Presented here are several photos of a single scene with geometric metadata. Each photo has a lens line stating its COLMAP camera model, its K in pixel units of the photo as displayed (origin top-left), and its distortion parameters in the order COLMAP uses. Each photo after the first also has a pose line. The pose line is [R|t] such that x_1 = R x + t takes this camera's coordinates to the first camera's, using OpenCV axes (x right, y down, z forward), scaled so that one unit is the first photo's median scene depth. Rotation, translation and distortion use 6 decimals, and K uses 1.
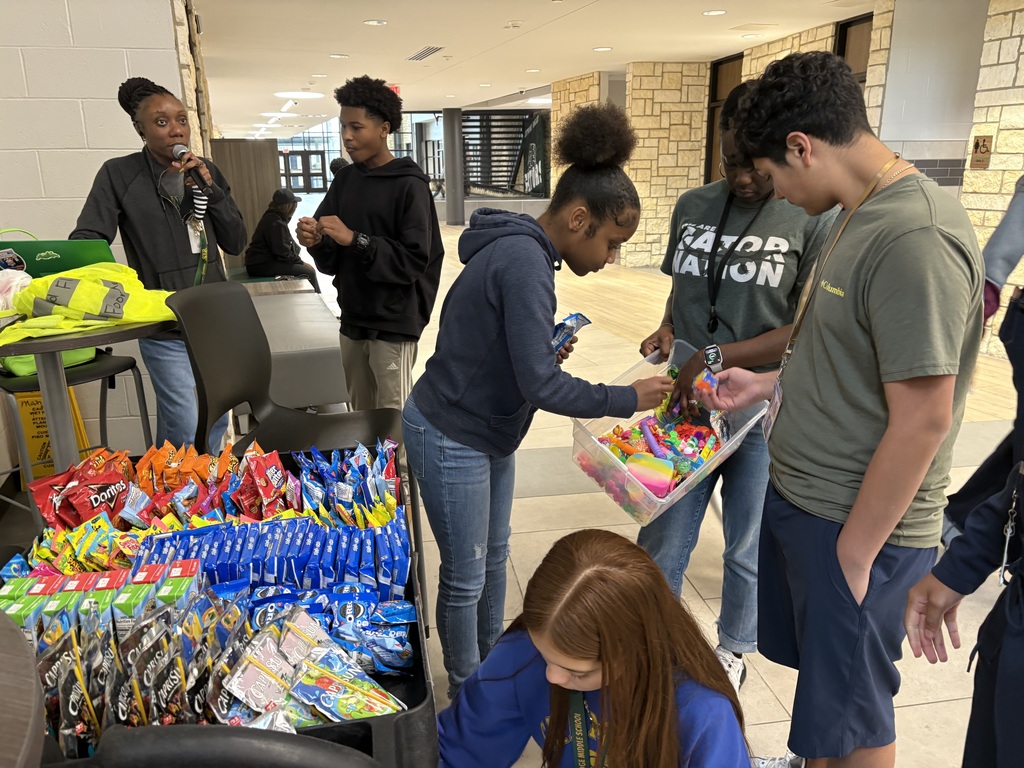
lens RADIAL K [[779.4, 0, 512.5], [0, 779.4, 385.7], [0, 0, 1]] dist [0.045655, -0.047731]
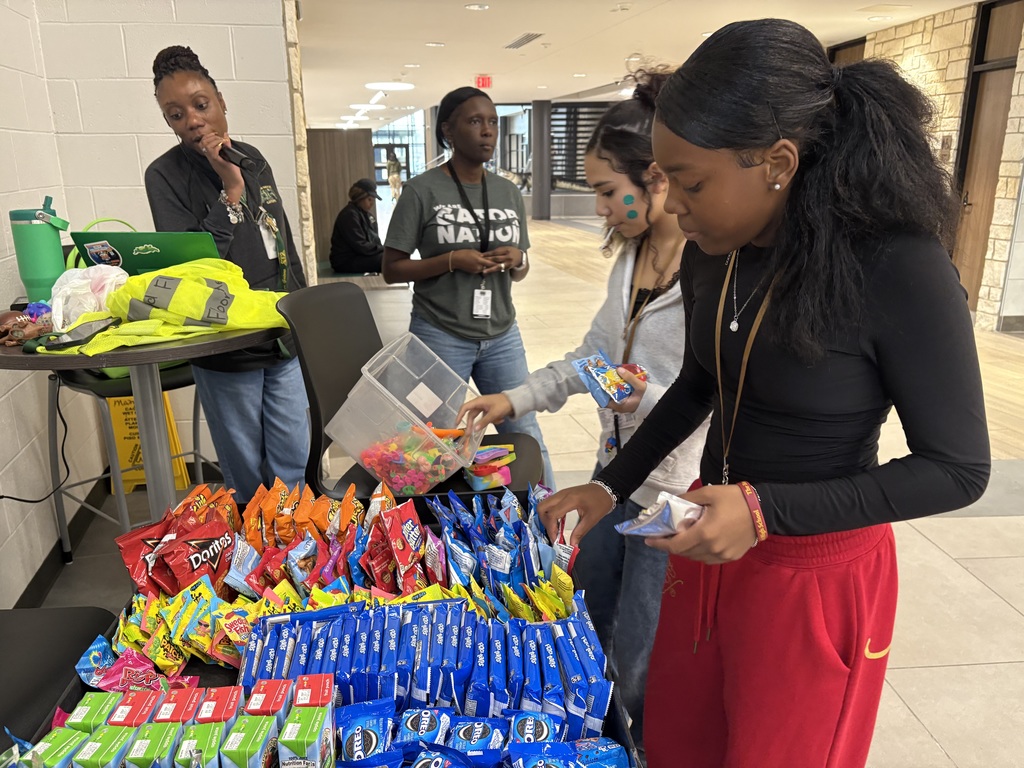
lens RADIAL K [[779.4, 0, 520.4], [0, 779.4, 383.8], [0, 0, 1]] dist [0.045655, -0.047731]
pose [[0.996060, 0.031268, -0.082991, -0.125224], [-0.030878, 0.999505, 0.005968, -0.042980], [0.083137, -0.003382, 0.996532, 0.207788]]
